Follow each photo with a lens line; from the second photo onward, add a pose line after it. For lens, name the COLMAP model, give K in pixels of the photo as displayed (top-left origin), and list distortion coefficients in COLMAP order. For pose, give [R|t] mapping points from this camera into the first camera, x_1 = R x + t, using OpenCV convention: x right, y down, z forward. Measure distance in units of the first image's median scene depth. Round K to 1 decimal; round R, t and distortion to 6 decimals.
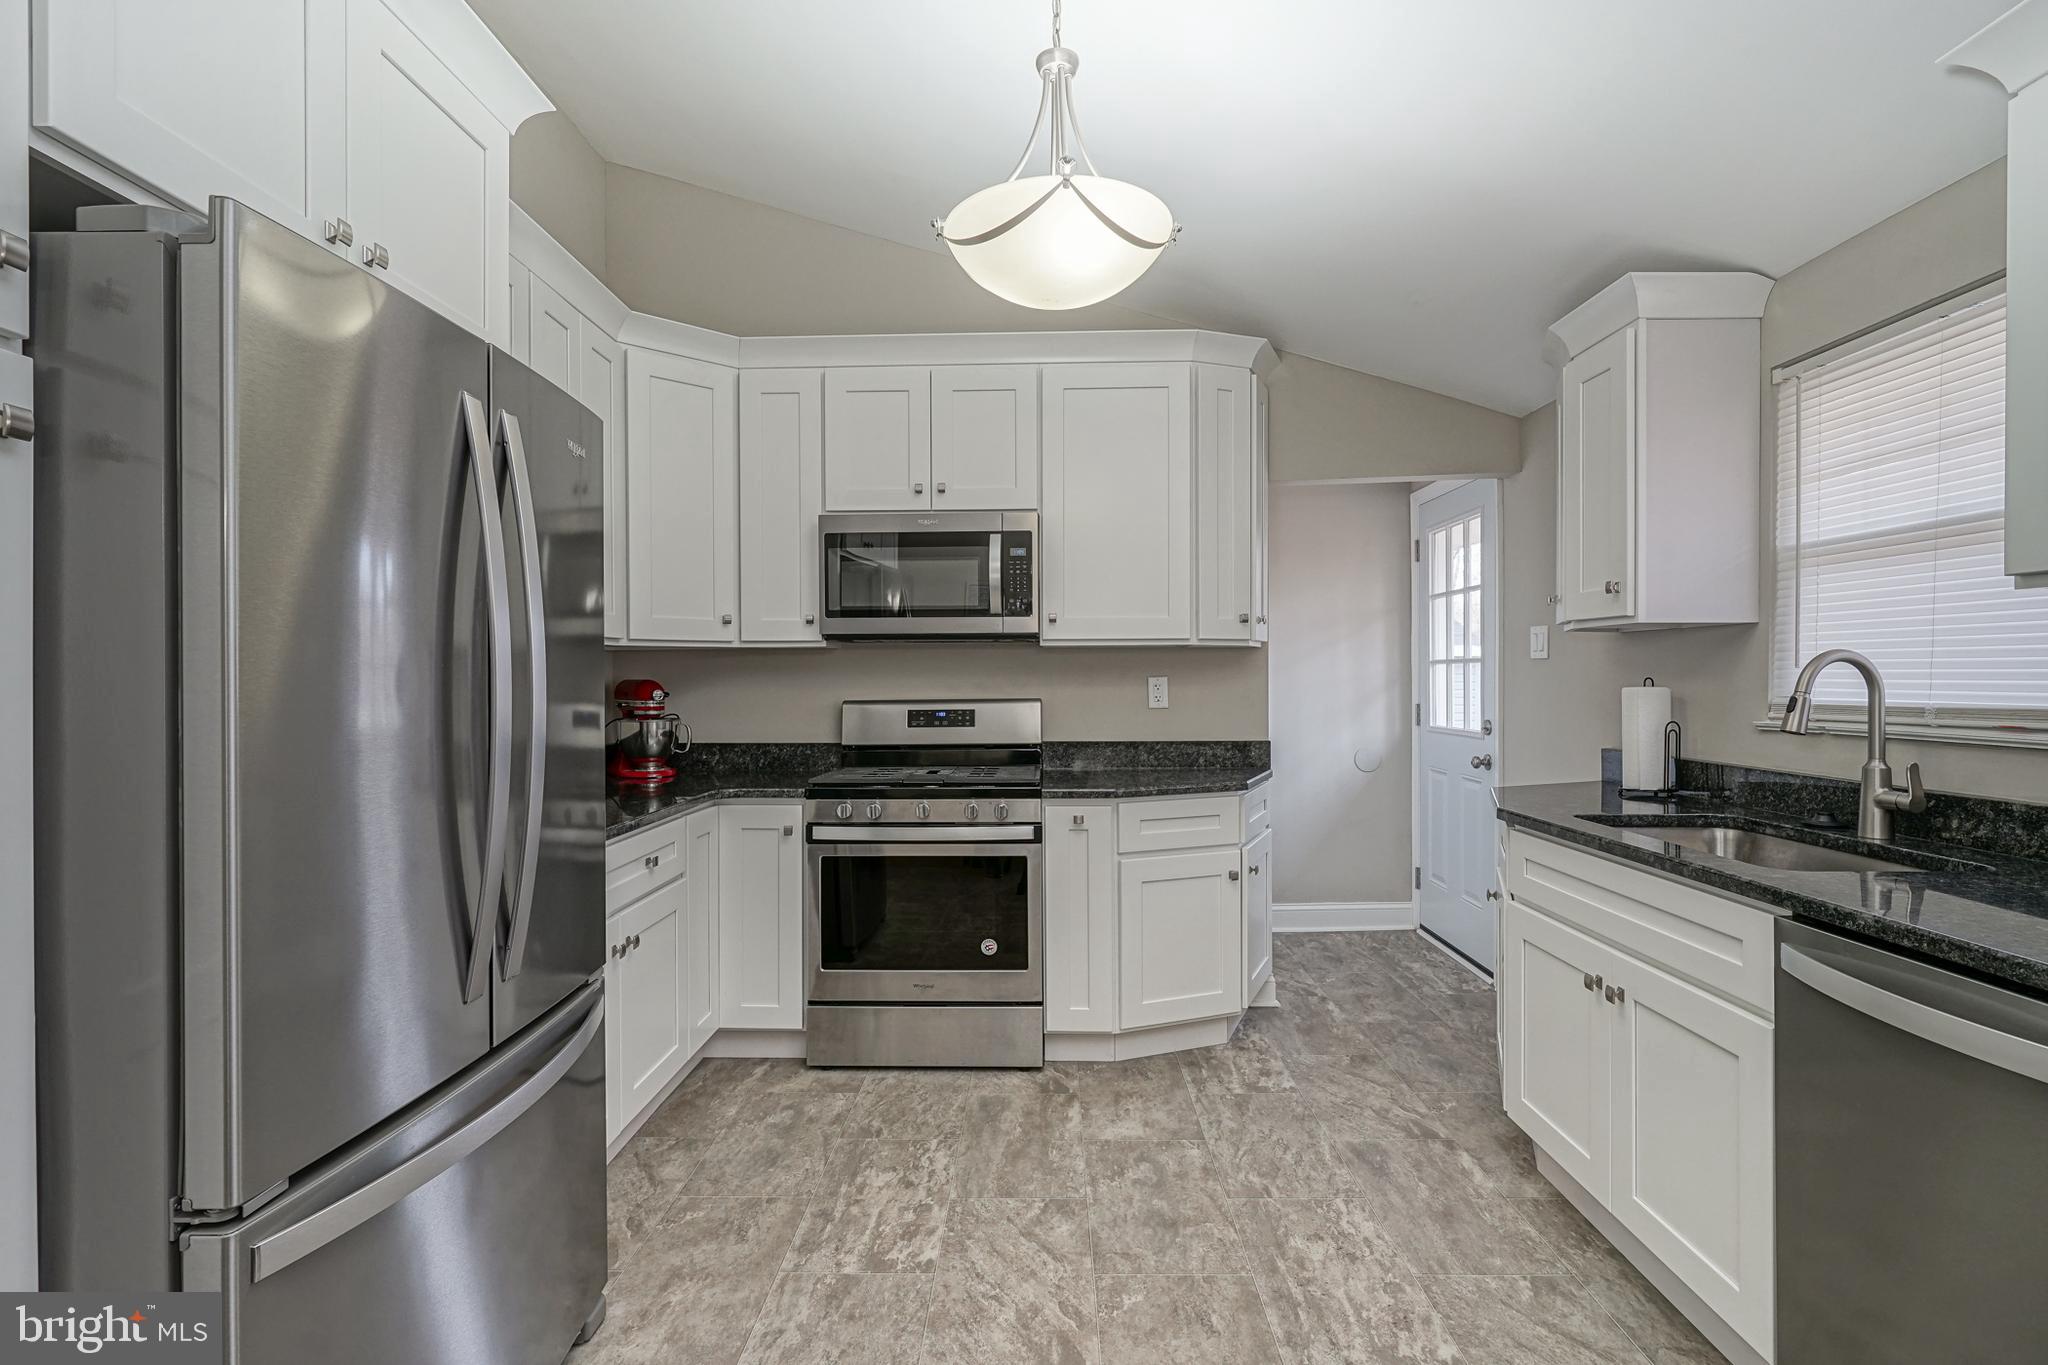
lens RADIAL K [[990.6, 0, 1015.2], [0, 990.6, 687.0], [0, 0, 1]] dist [-0.004063, 0.001483]
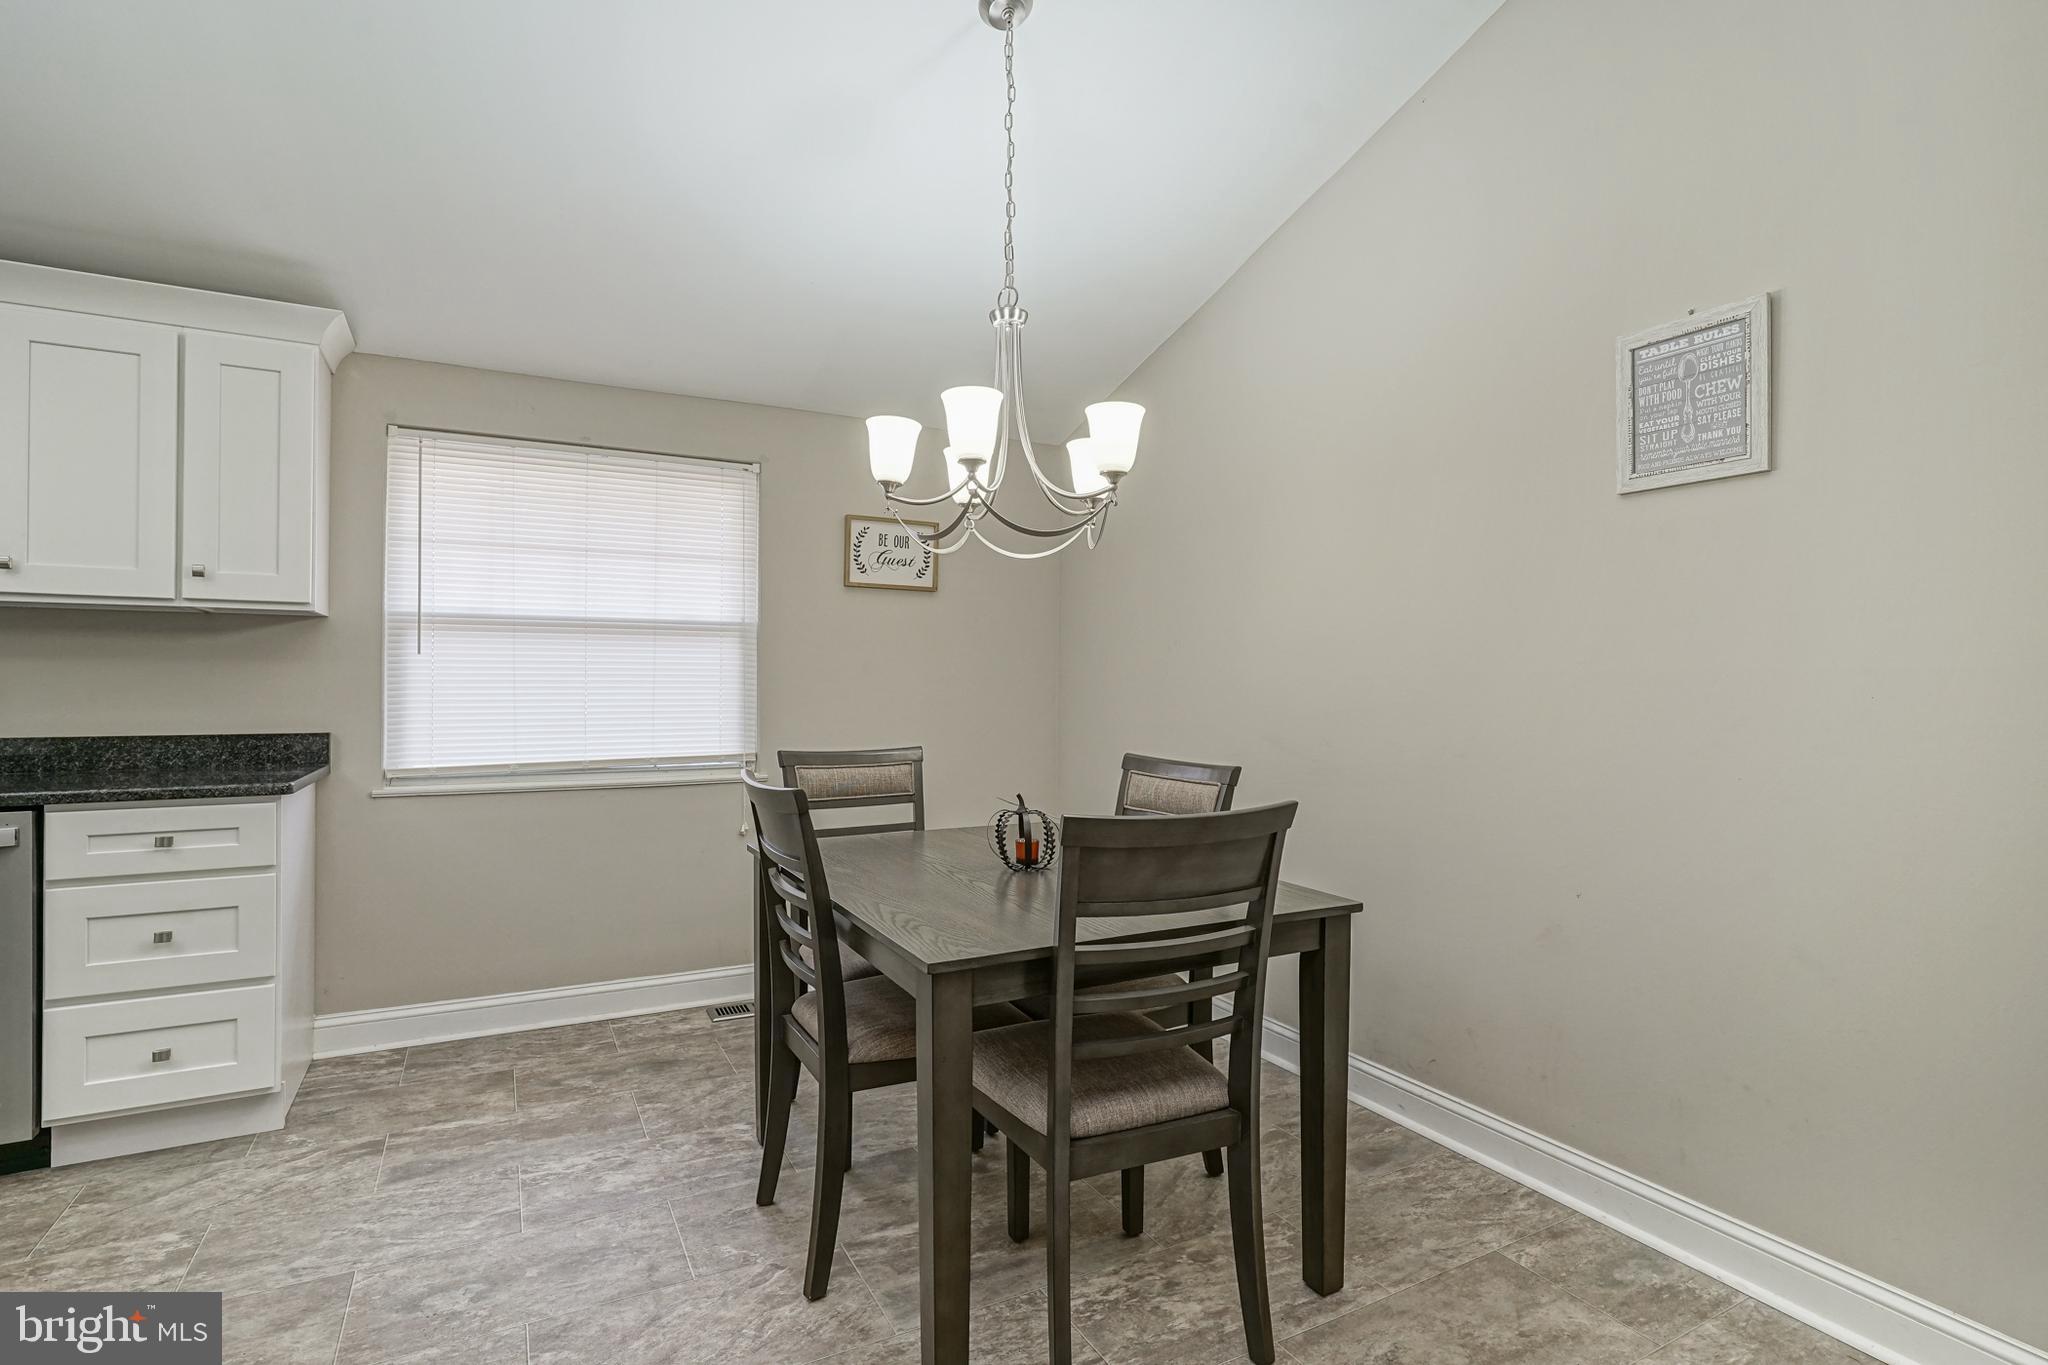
lens RADIAL K [[981.7, 0, 1016.7], [0, 981.7, 683.9], [0, 0, 1]] dist [-0.005451, 0.002198]
pose [[-0.489900, 0.002502, 0.871775, -0.600678], [0.003633, 0.999993, -0.000829, 0.016390], [-0.871771, 0.002761, -0.489905, 0.800990]]
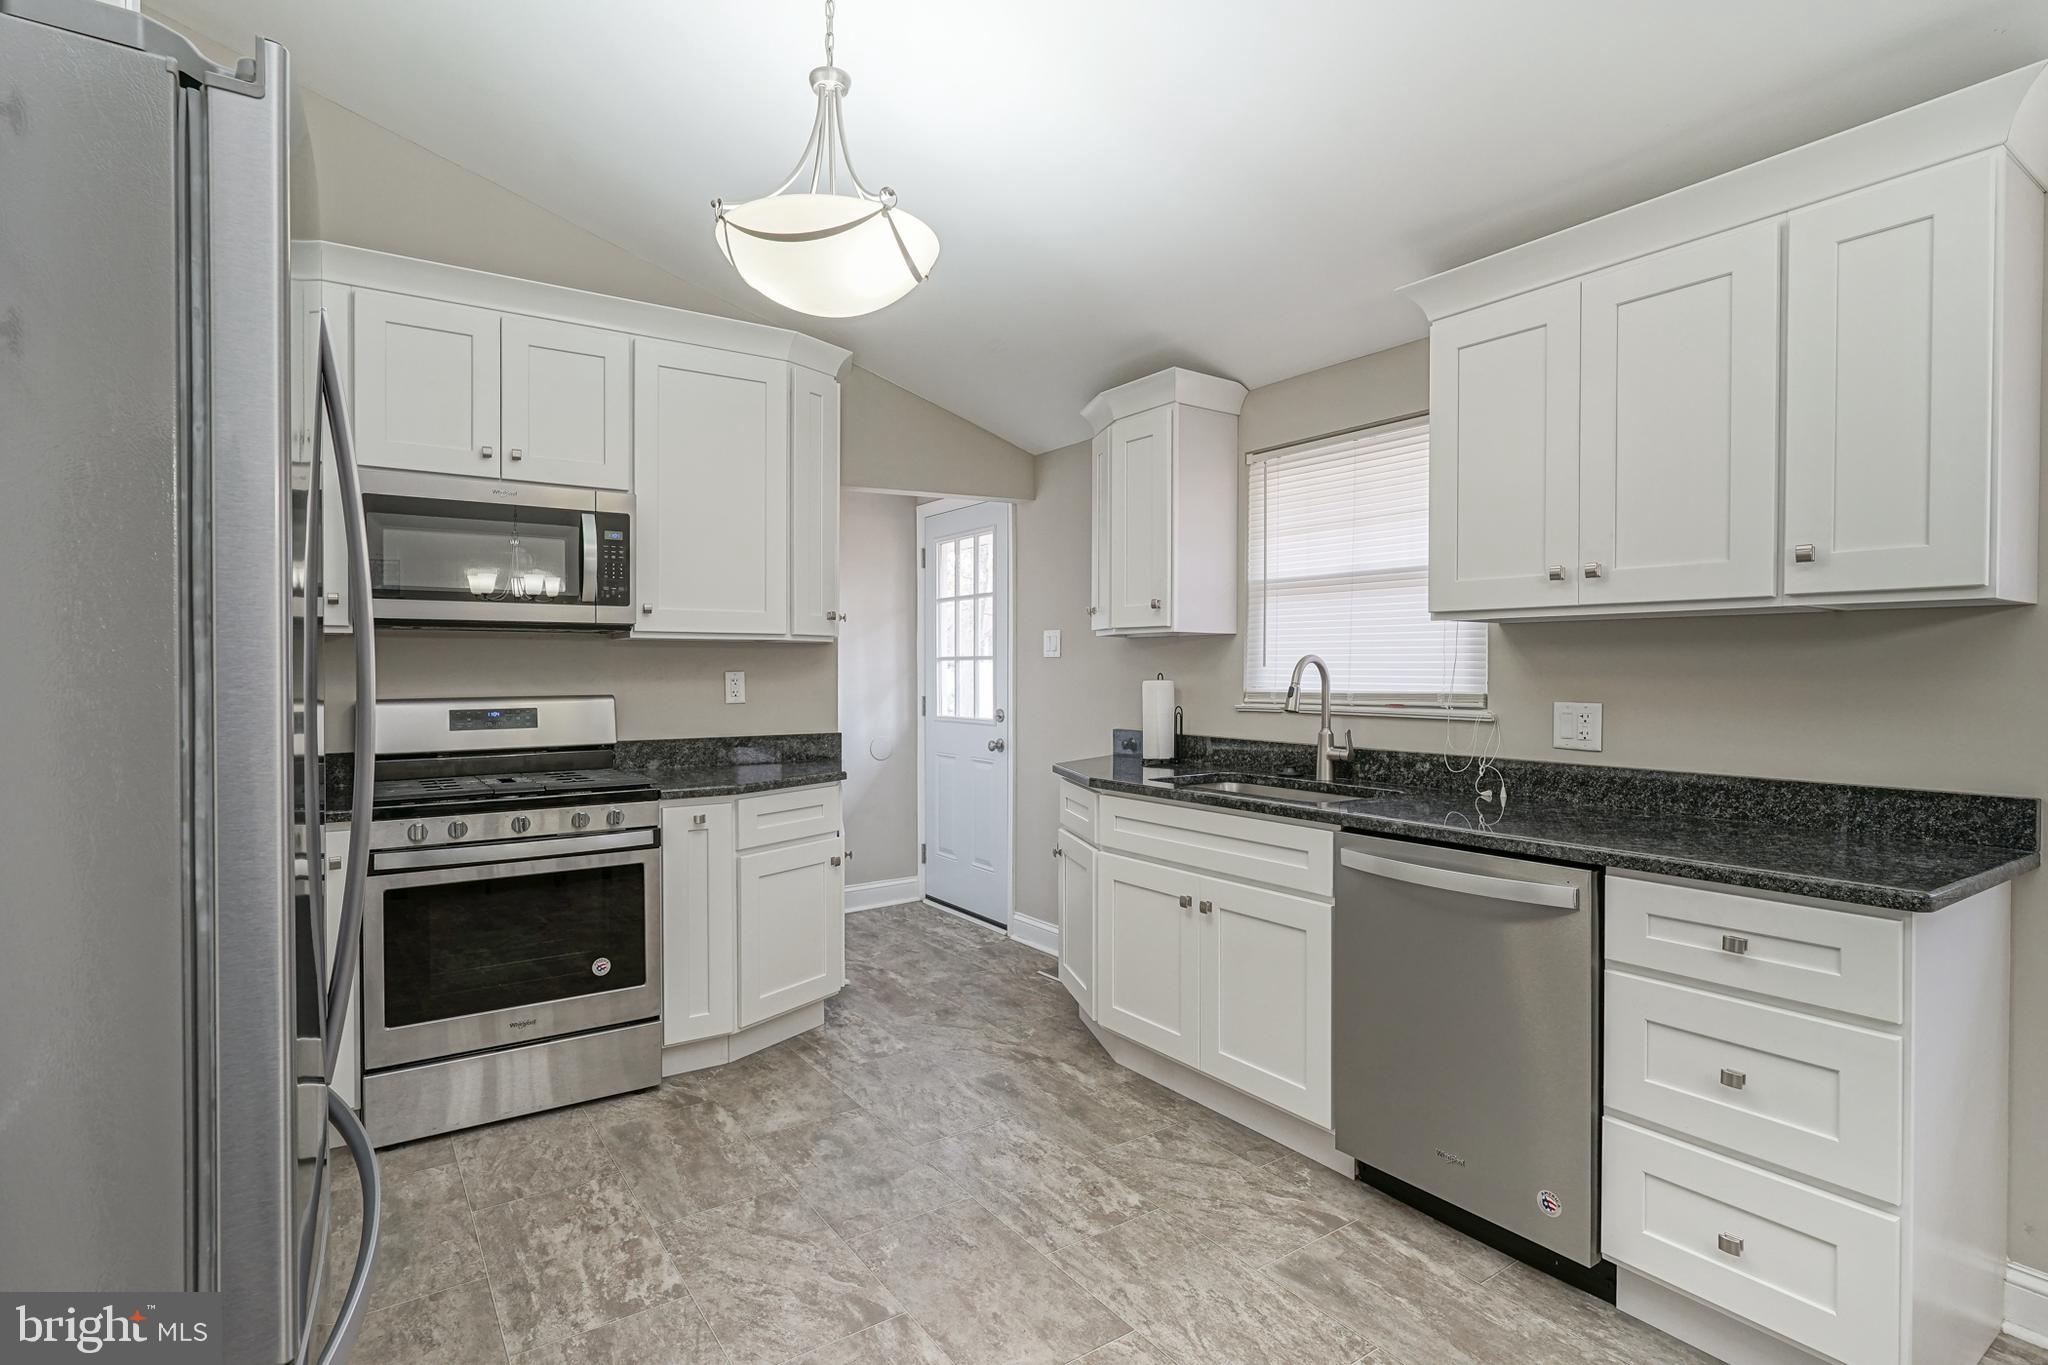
lens RADIAL K [[1025.5, 0, 1024.9], [0, 1025.5, 684.6], [0, 0, 1]] dist [-0.003009, 0.000619]
pose [[0.808780, -0.004469, 0.588094, -0.270113], [0.002990, 0.999989, 0.003487, 0.000073], [-0.588103, -0.001061, 0.808785, 0.005811]]
